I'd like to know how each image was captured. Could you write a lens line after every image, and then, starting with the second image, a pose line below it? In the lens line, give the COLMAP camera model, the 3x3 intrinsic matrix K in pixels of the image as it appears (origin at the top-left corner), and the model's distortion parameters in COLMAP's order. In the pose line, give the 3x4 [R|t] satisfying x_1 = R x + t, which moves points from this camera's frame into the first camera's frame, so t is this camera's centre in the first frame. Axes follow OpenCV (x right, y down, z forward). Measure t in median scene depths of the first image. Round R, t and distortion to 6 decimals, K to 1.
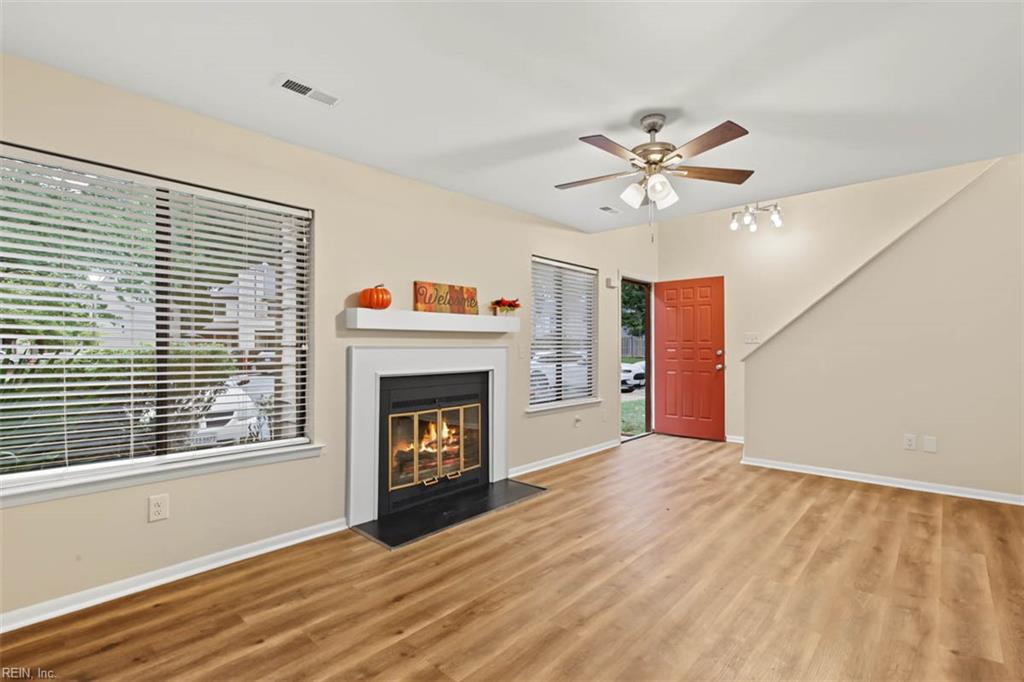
lens RADIAL K [[516.9, 0, 512.0], [0, 516.9, 341.0], [0, 0, 1]] dist [0.000169, 0.000106]
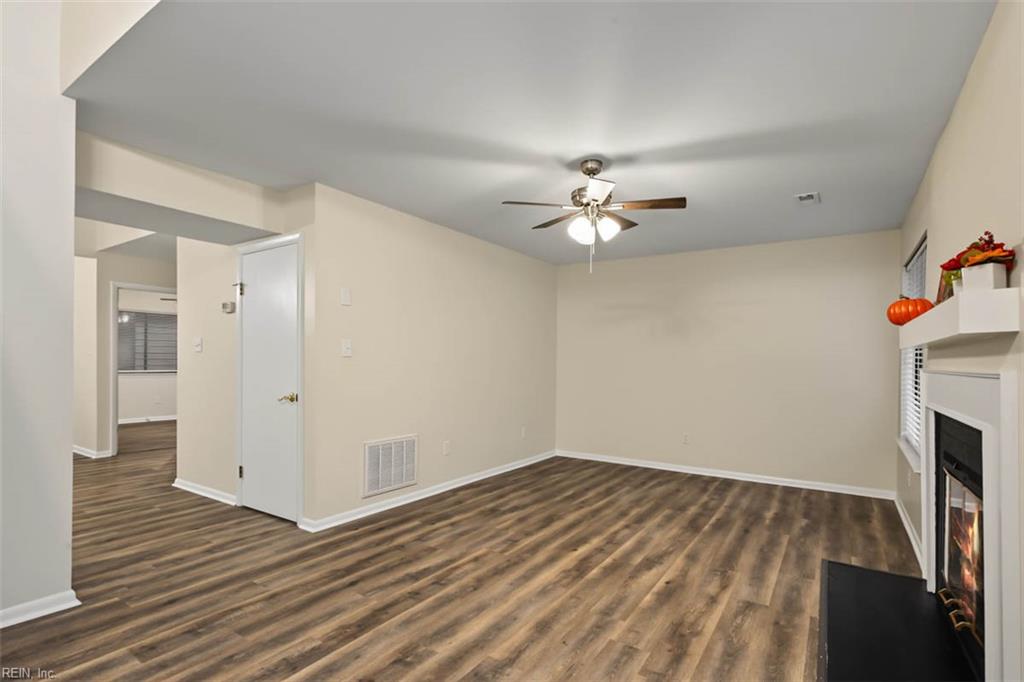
lens RADIAL K [[486.6, 0, 513.7], [0, 486.6, 358.9], [0, 0, 1]] dist [0.000090, 0.000234]
pose [[-0.992486, -0.011951, -0.121771, 0.474767], [-0.010426, 0.999859, -0.013153, 0.005141], [0.121911, -0.011784, -0.992471, 1.708561]]
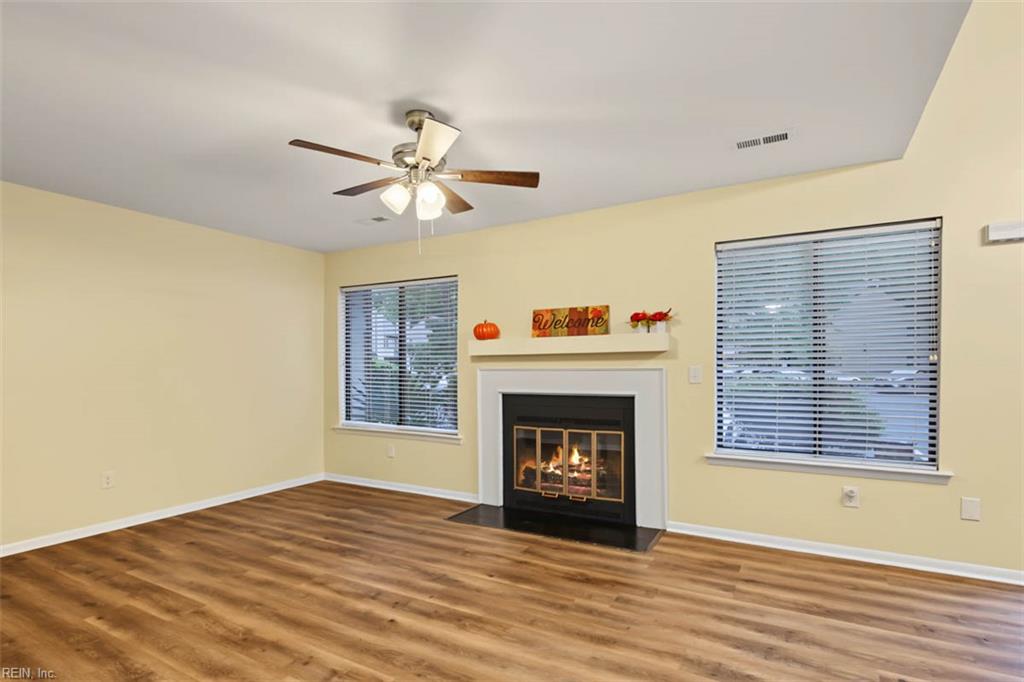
lens RADIAL K [[500.2, 0, 510.4], [0, 500.2, 364.7], [0, 0, 1]] dist [-0.002734, -0.000182]
pose [[0.186958, -0.005193, -0.982354, 0.960484], [0.013445, 0.999906, -0.002727, 0.004442], [0.982276, -0.012698, 0.187011, 0.823763]]
